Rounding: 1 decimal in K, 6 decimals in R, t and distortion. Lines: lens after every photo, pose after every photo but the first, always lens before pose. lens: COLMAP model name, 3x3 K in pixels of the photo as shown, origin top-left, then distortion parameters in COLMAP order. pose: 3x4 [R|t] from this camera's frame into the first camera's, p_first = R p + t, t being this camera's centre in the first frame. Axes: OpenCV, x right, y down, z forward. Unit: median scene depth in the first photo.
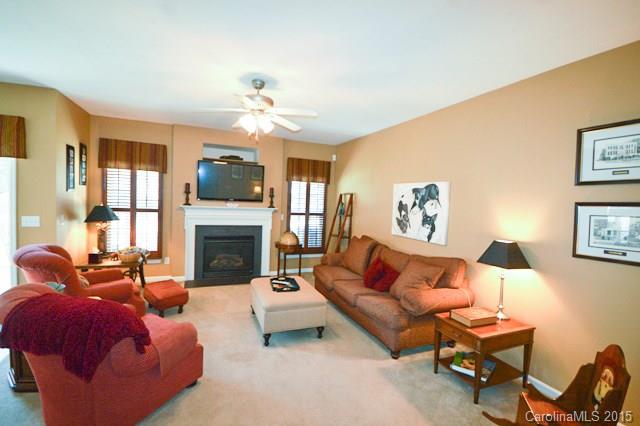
lens RADIAL K [[292.7, 0, 319.0], [0, 292.7, 208.8], [0, 0, 1]] dist [-0.002425, -0.000281]
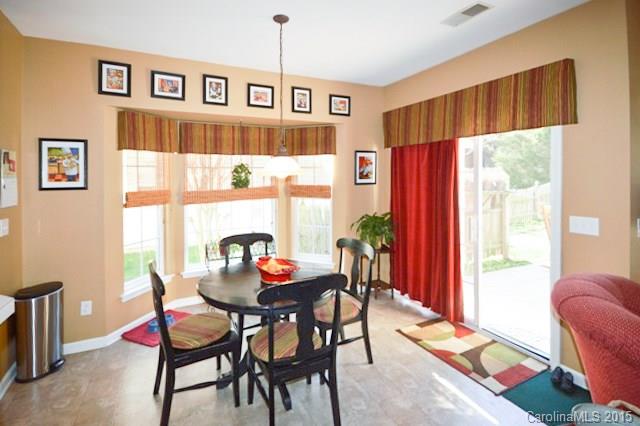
lens RADIAL K [[292.7, 0, 305.1], [0, 292.7, 183.7], [0, 0, 1]] dist [-0.002425, -0.000281]
pose [[0.044006, -0.016834, -0.998889, -0.415534], [-0.025638, 0.999510, -0.017974, -0.016857], [0.998702, 0.026401, 0.043553, 0.403106]]
